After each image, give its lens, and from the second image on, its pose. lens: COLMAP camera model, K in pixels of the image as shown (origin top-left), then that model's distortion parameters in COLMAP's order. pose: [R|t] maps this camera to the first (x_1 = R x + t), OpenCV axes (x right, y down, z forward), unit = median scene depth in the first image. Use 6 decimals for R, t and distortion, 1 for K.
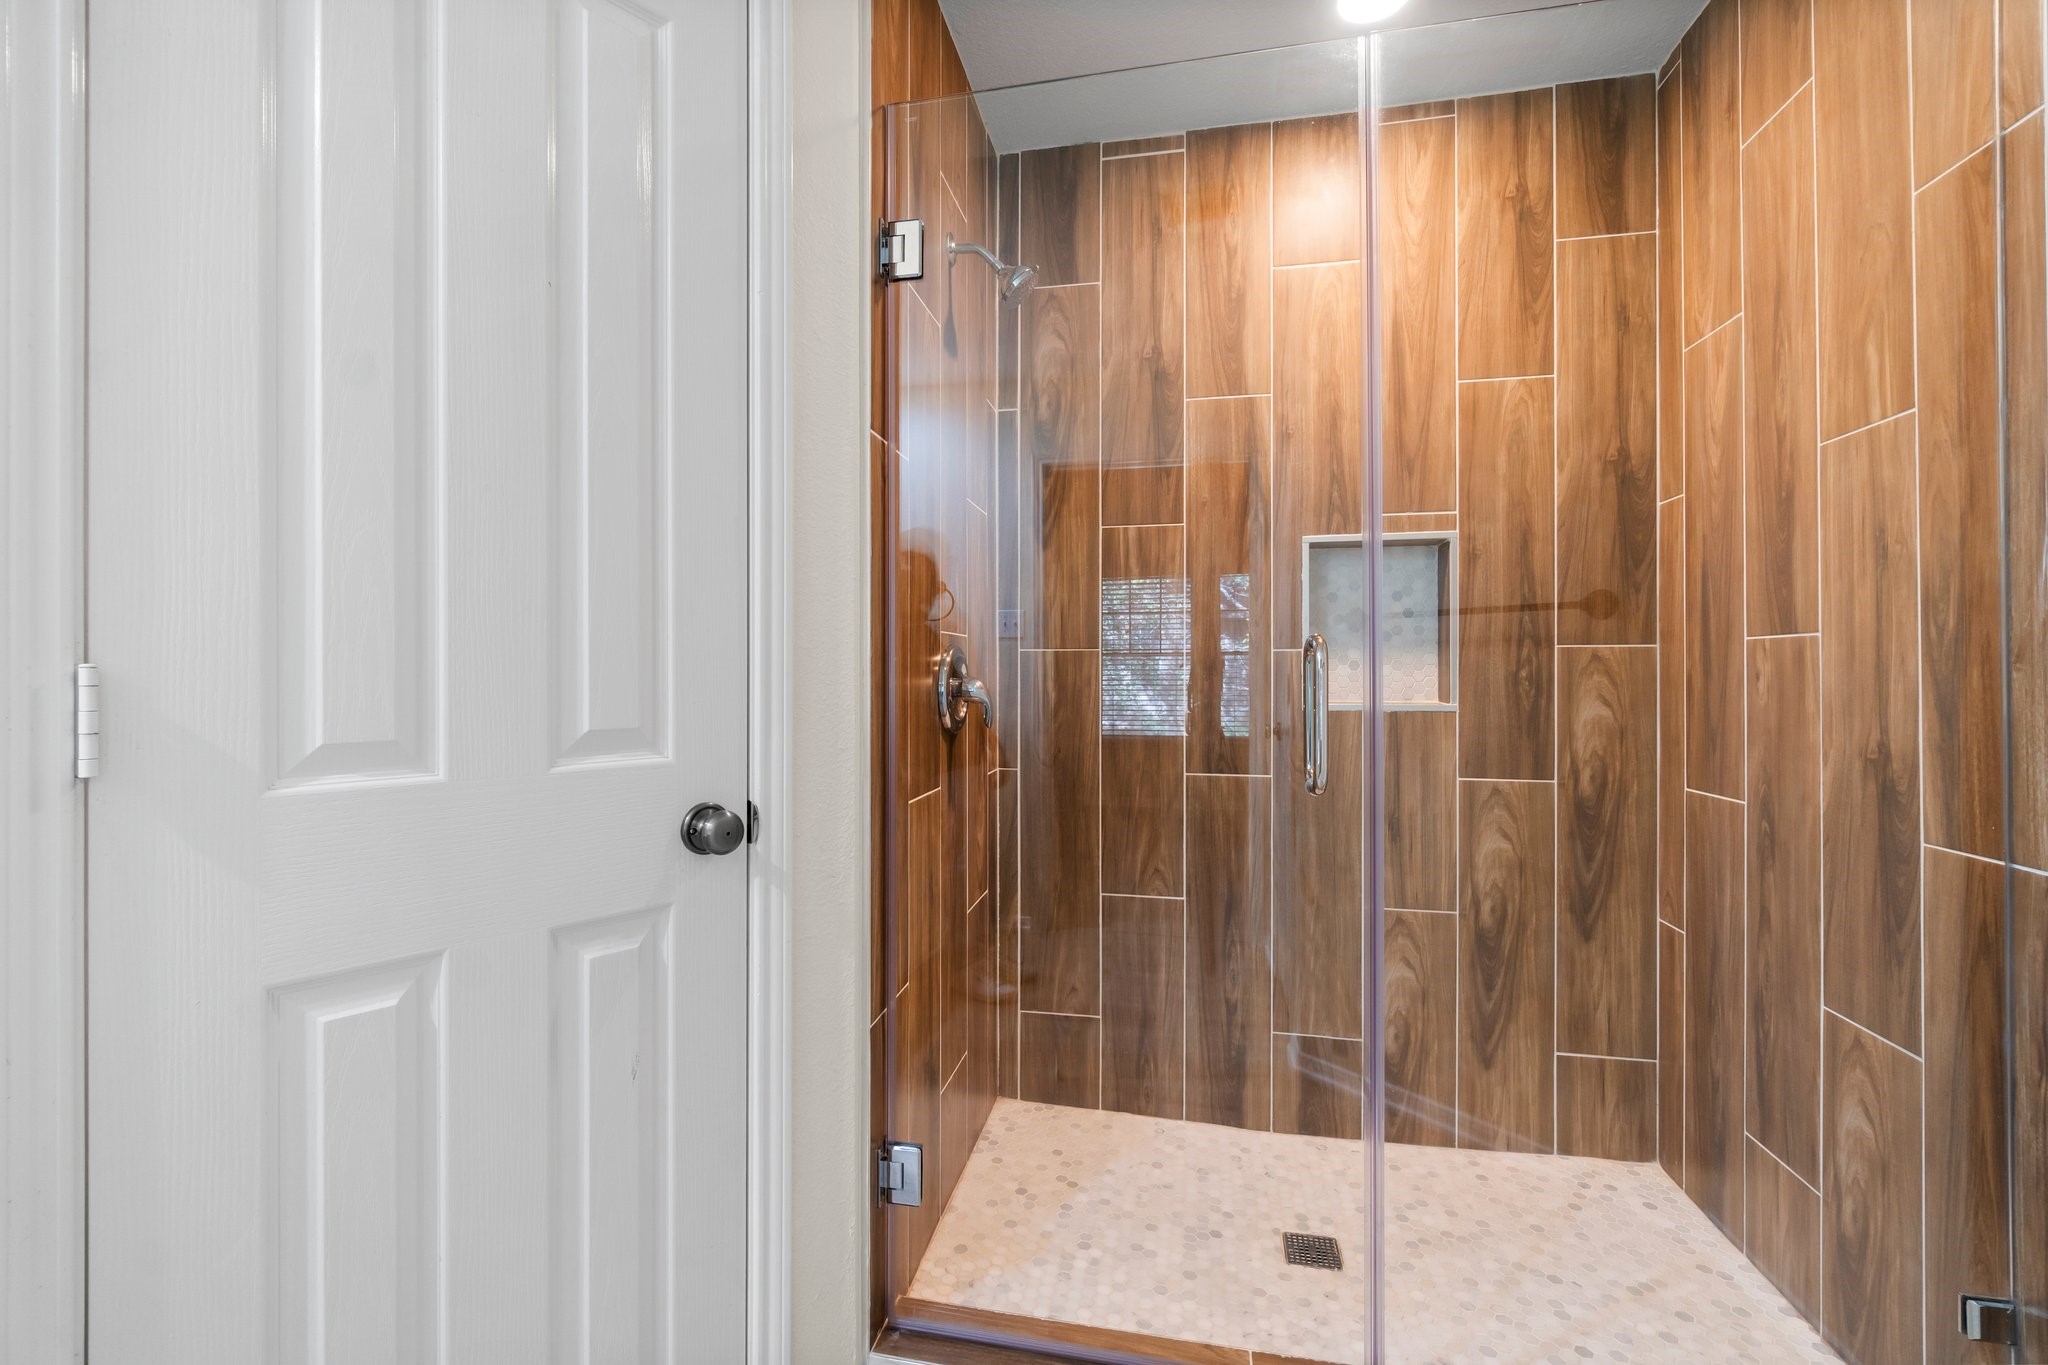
lens RADIAL K [[888.7, 0, 1019.2], [0, 888.7, 674.9], [0, 0, 1]] dist [-0.001517, 0.002467]
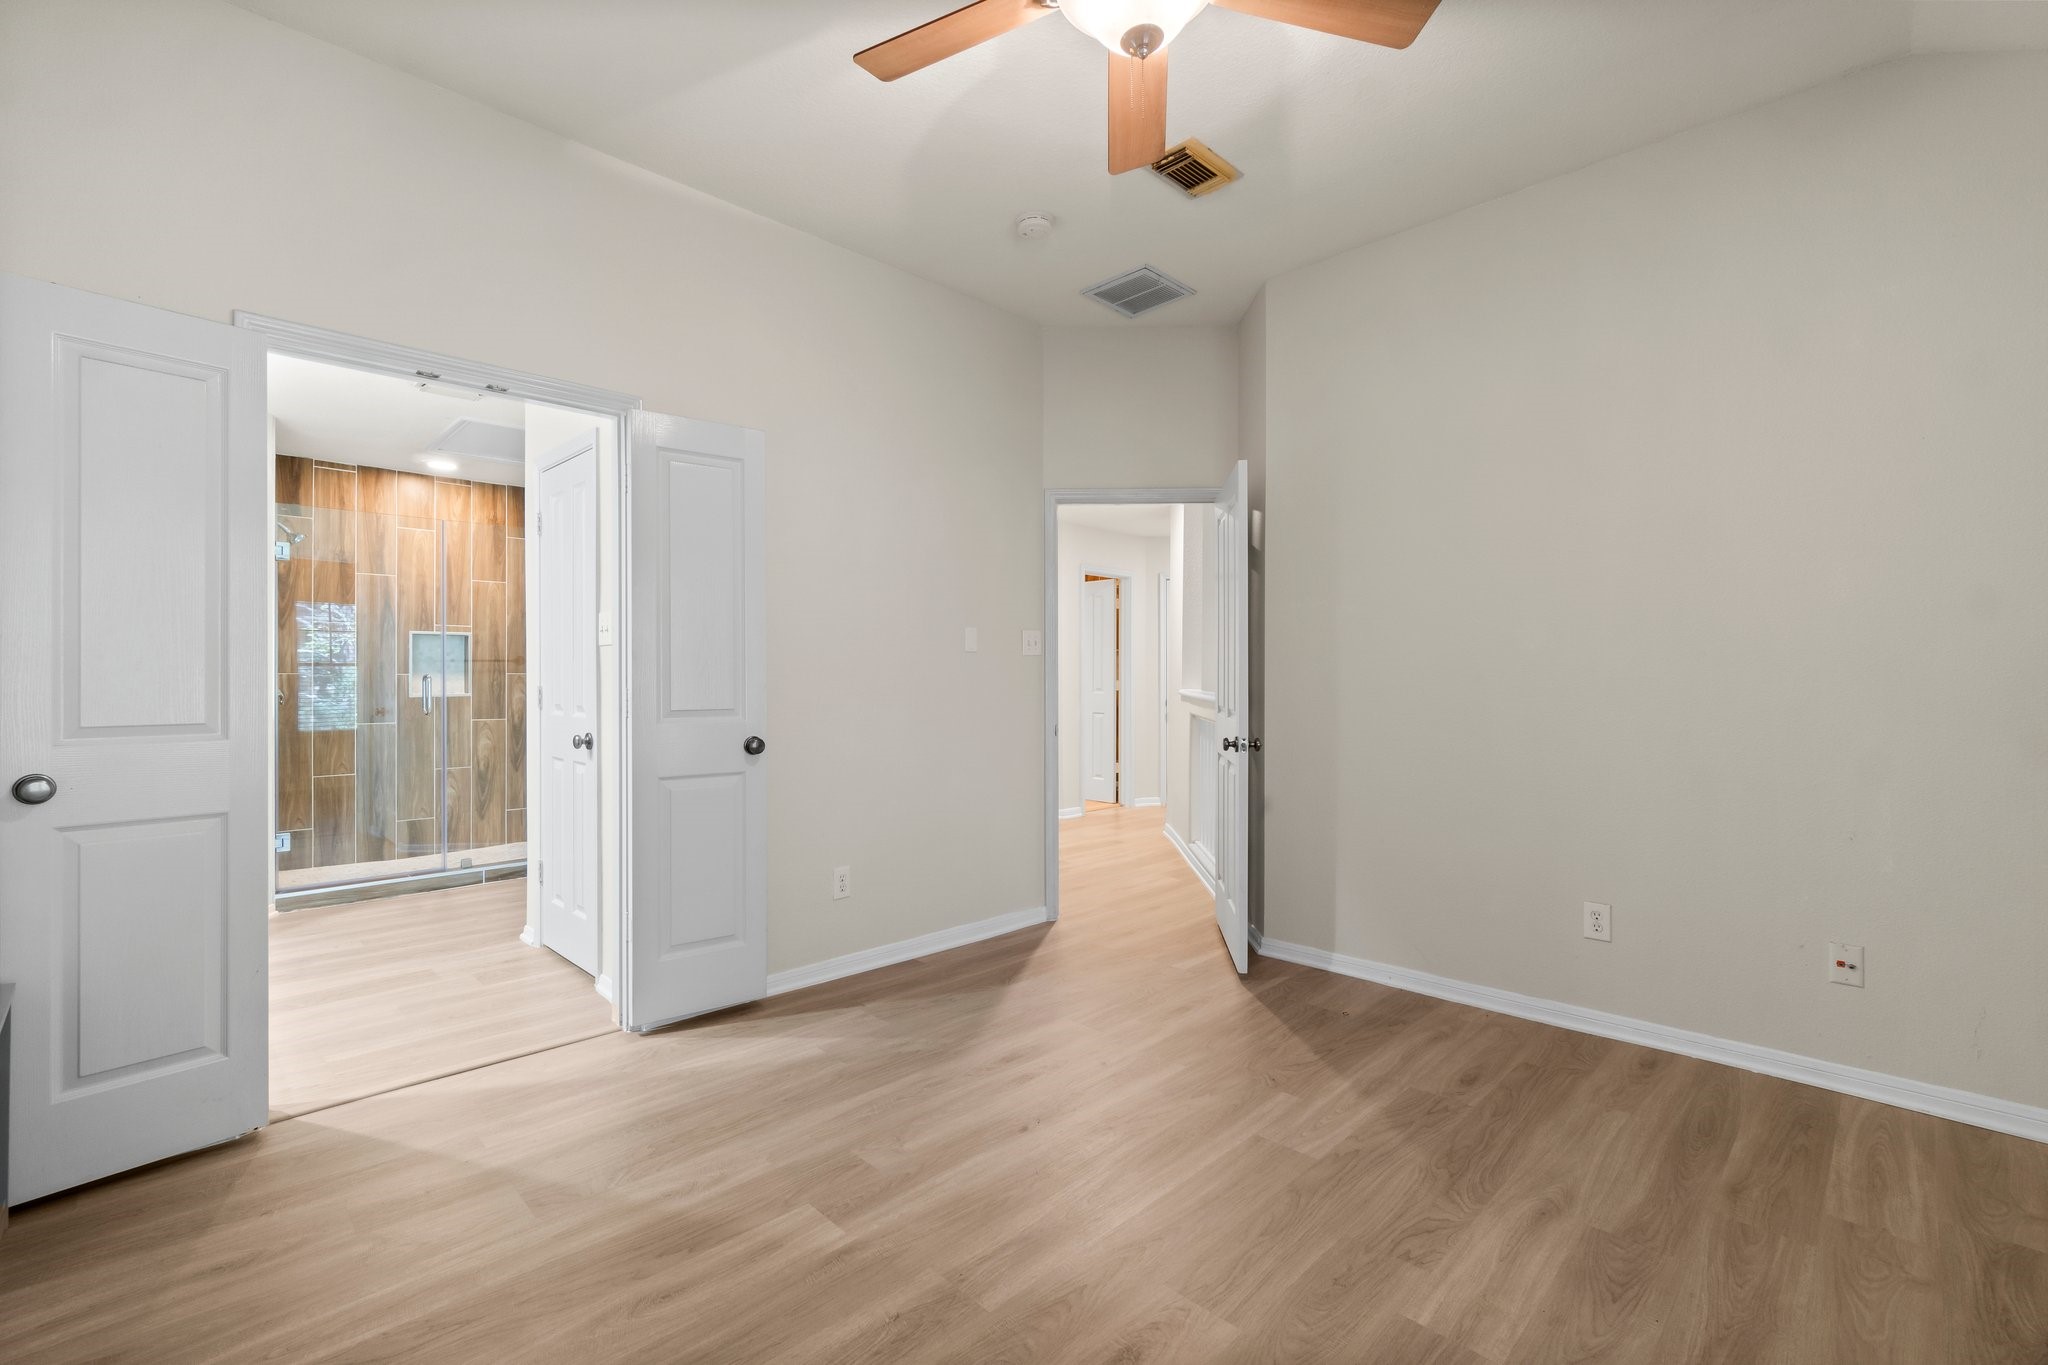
lens RADIAL K [[888.7, 0, 1005.9], [0, 888.7, 672.2], [0, 0, 1]] dist [-0.001517, 0.002467]
pose [[0.557636, 0.003475, 0.830078, -0.903372], [0.000020, 0.999991, -0.004199, -0.024023], [-0.830086, 0.002358, 0.557631, -1.982868]]
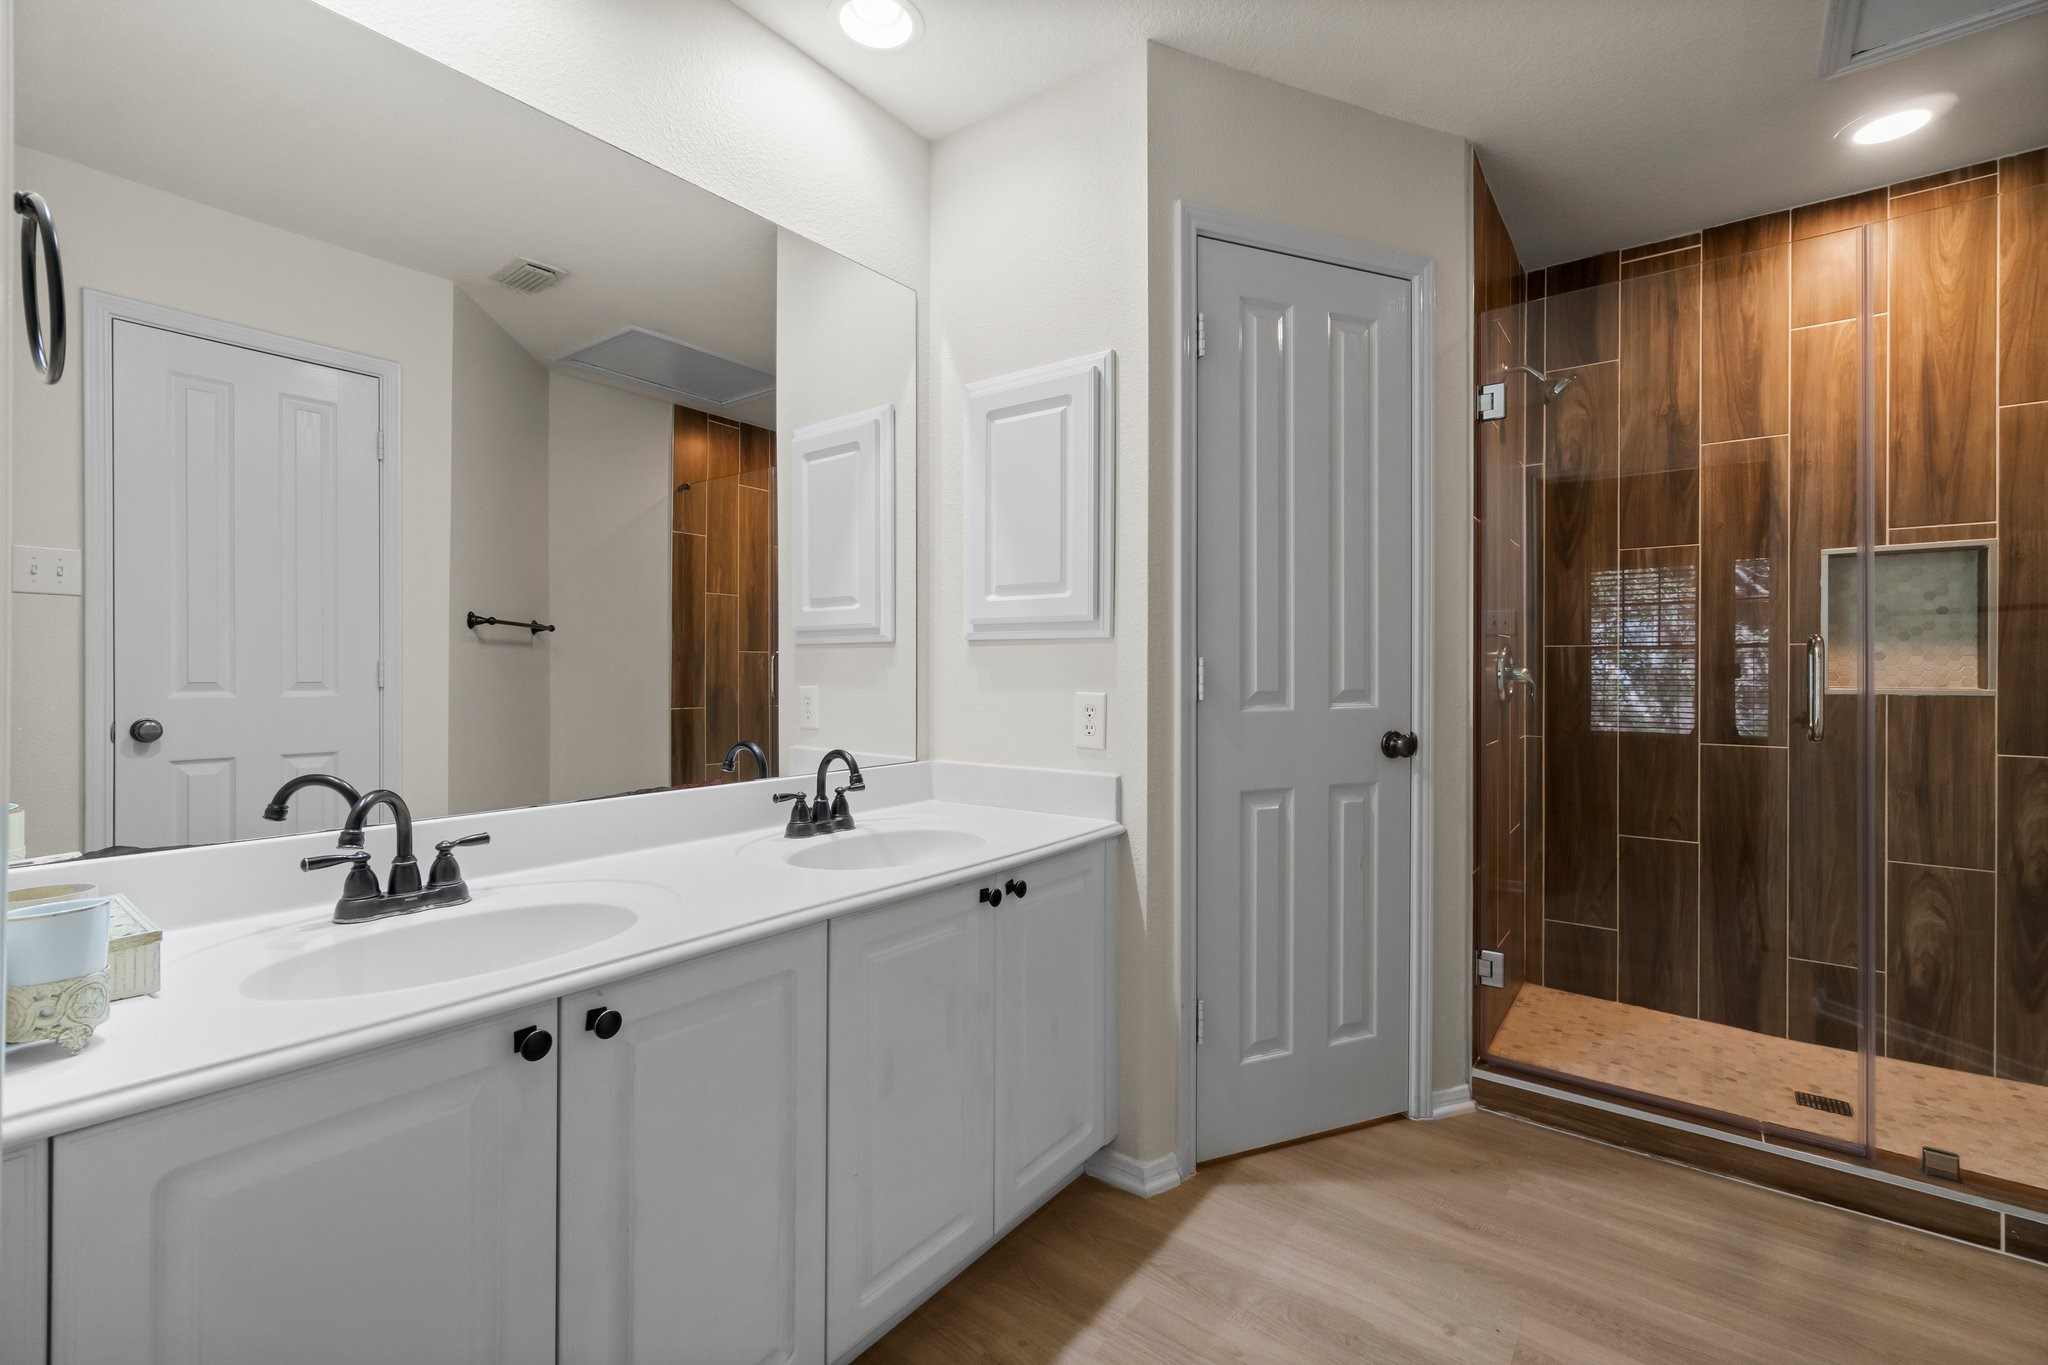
lens RADIAL K [[888.7, 0, 1017.3], [0, 888.7, 672.3], [0, 0, 1]] dist [-0.001517, 0.002467]
pose [[0.897577, 0.002185, -0.440852, -0.131328], [-0.001556, 0.999997, 0.001787, 0.010205], [0.440855, -0.000918, 0.897578, -0.576791]]
